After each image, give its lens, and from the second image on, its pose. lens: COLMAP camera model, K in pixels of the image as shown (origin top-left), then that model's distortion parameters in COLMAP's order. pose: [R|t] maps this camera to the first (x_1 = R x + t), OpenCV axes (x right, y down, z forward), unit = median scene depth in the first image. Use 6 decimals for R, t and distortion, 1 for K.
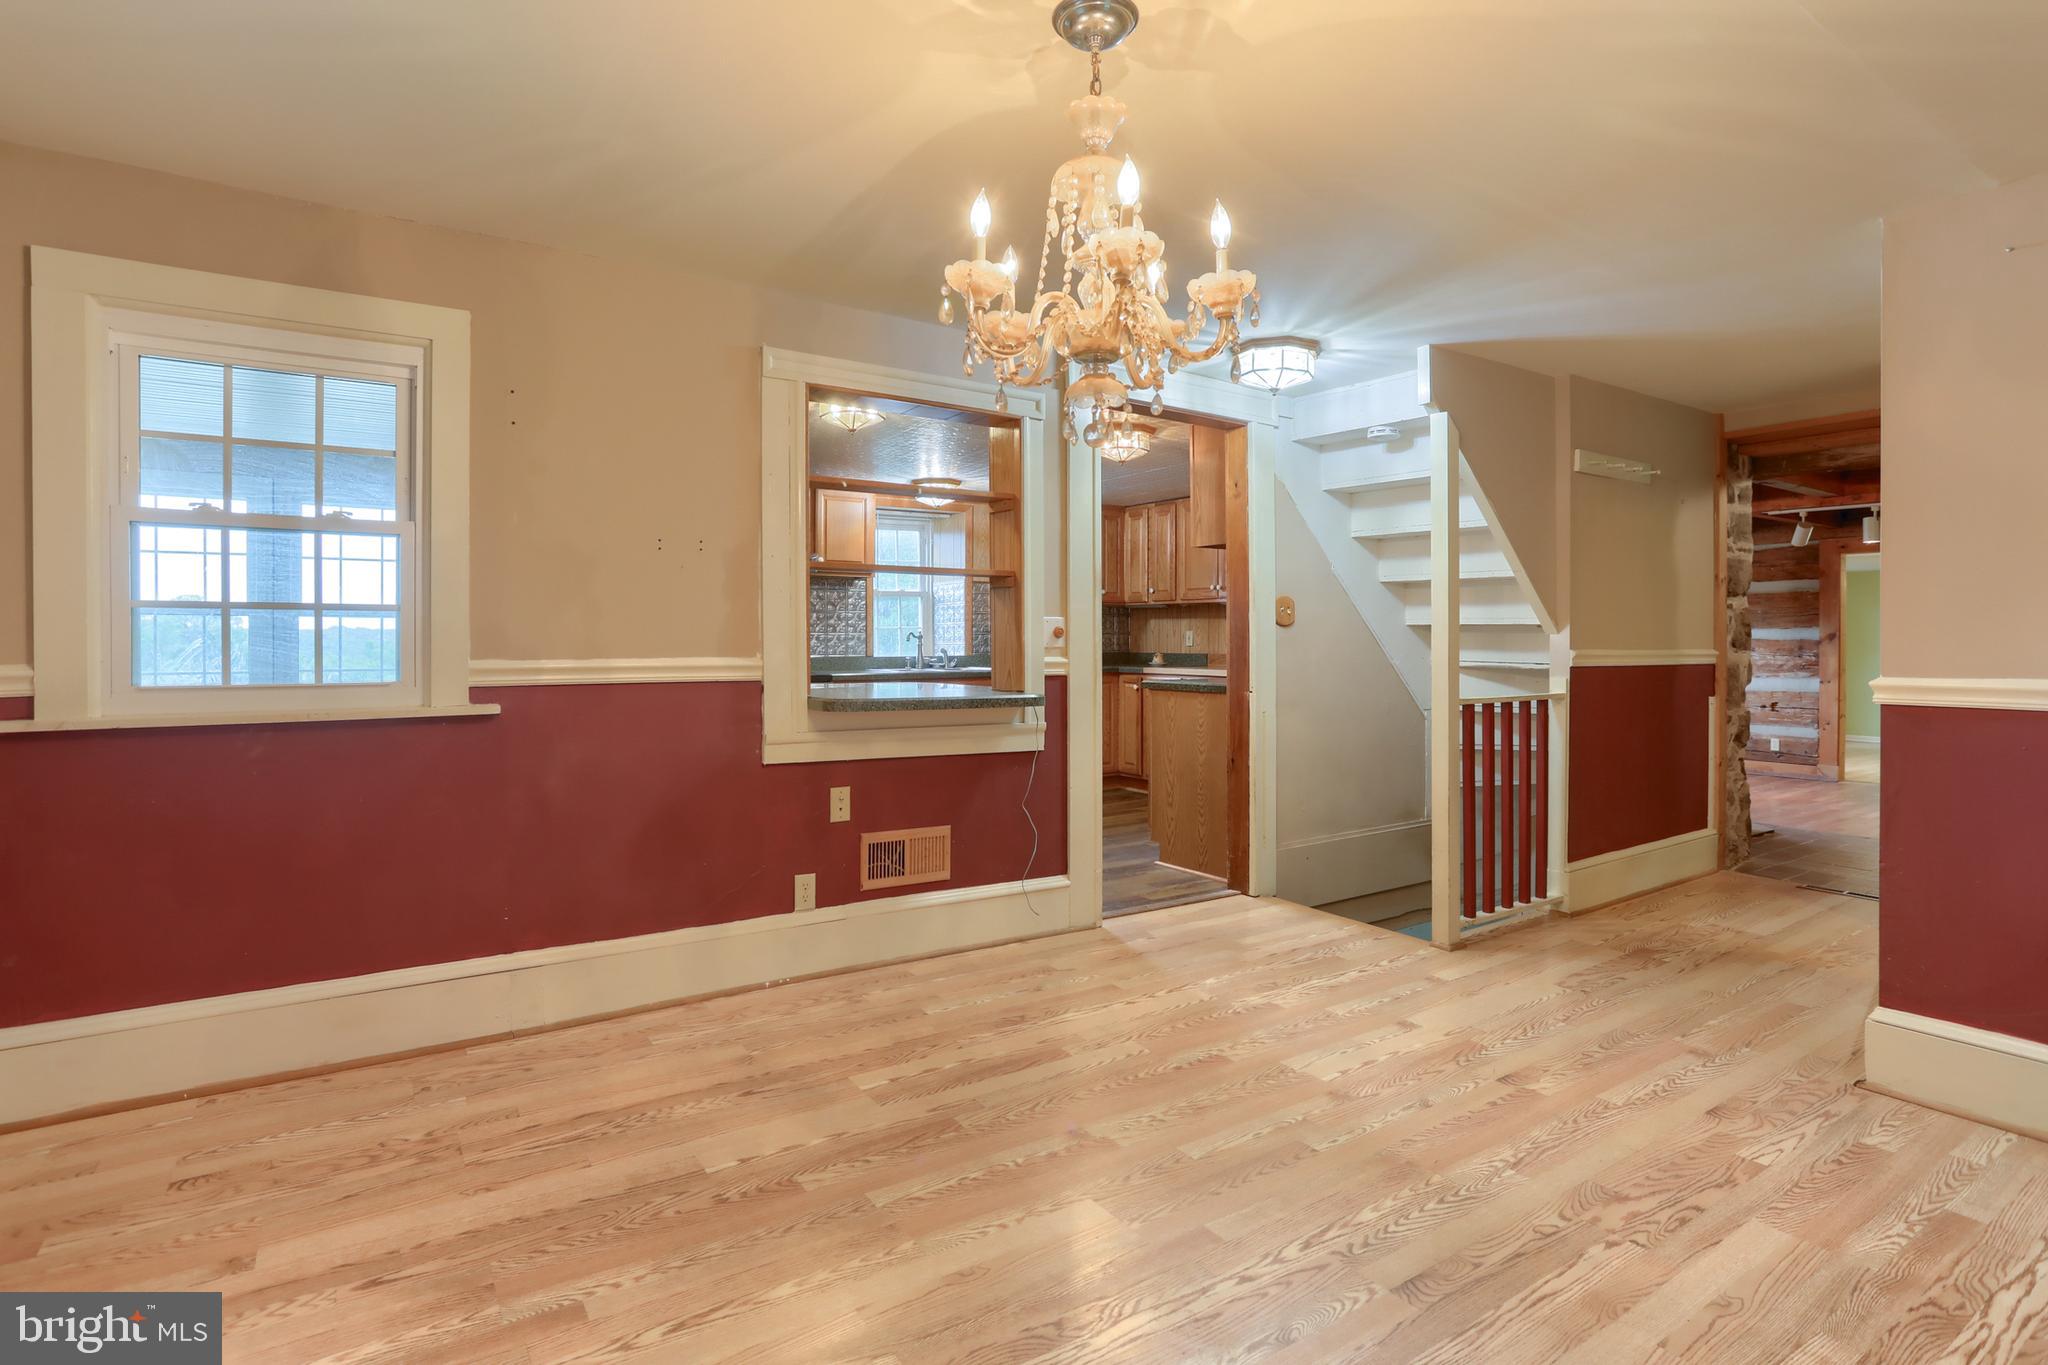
lens RADIAL K [[1023.8, 0, 1027.8], [0, 1023.8, 669.8], [0, 0, 1]] dist [-0.055740, 0.032599]
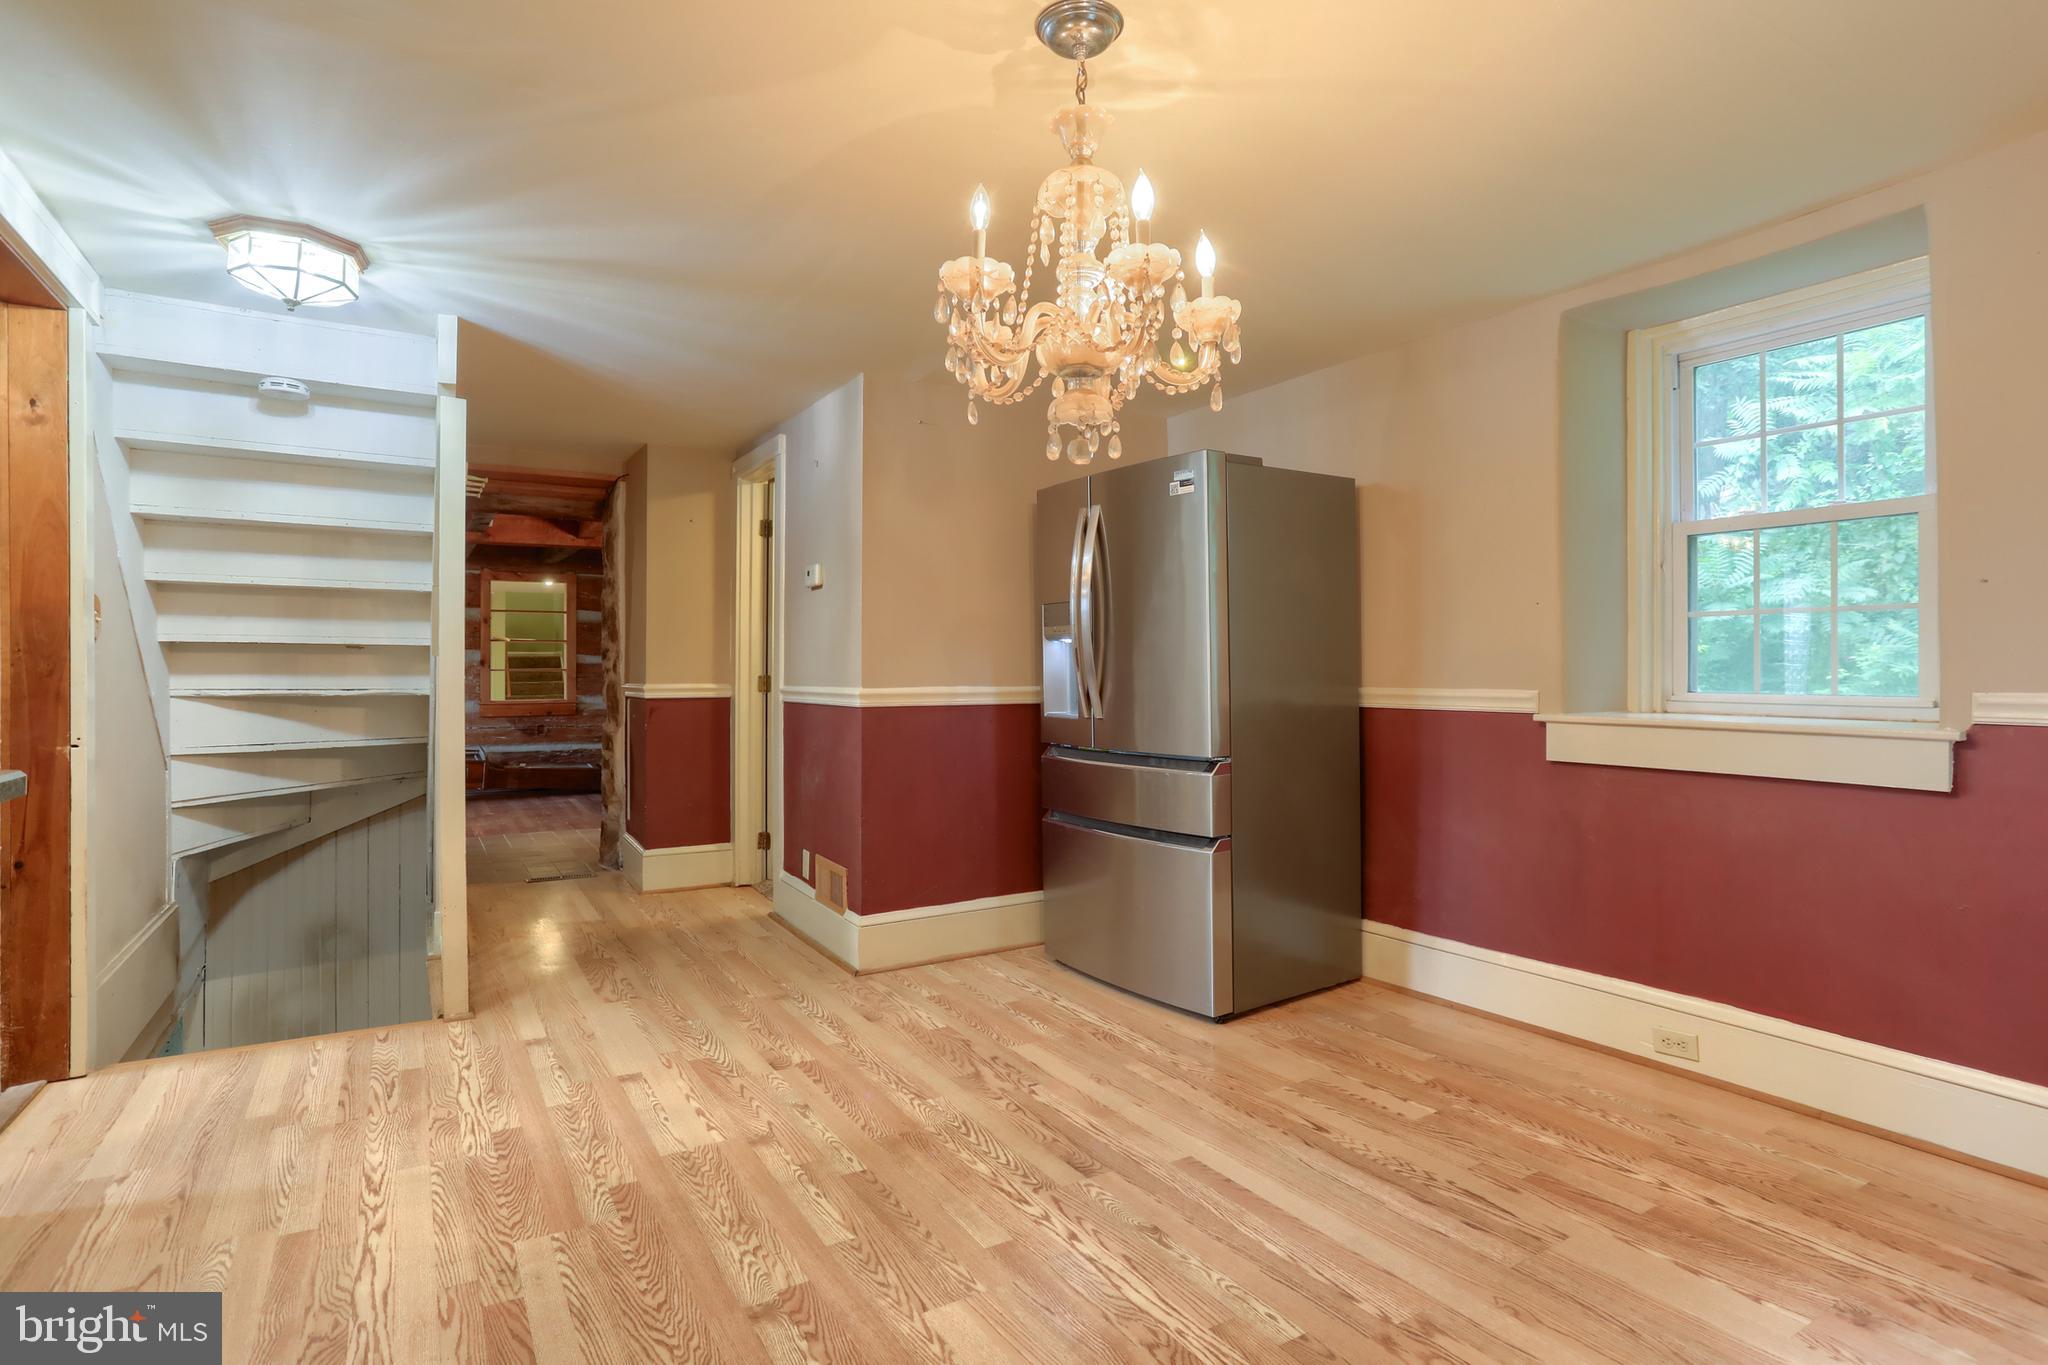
lens RADIAL K [[1035.7, 0, 1024.9], [0, 1035.7, 696.8], [0, 0, 1]] dist [-0.036925, 0.019258]
pose [[0.050330, -0.030208, 0.998276, -0.626974], [0.023792, 0.999295, 0.029039, -0.020843], [-0.998449, 0.022290, 0.051013, 0.676791]]
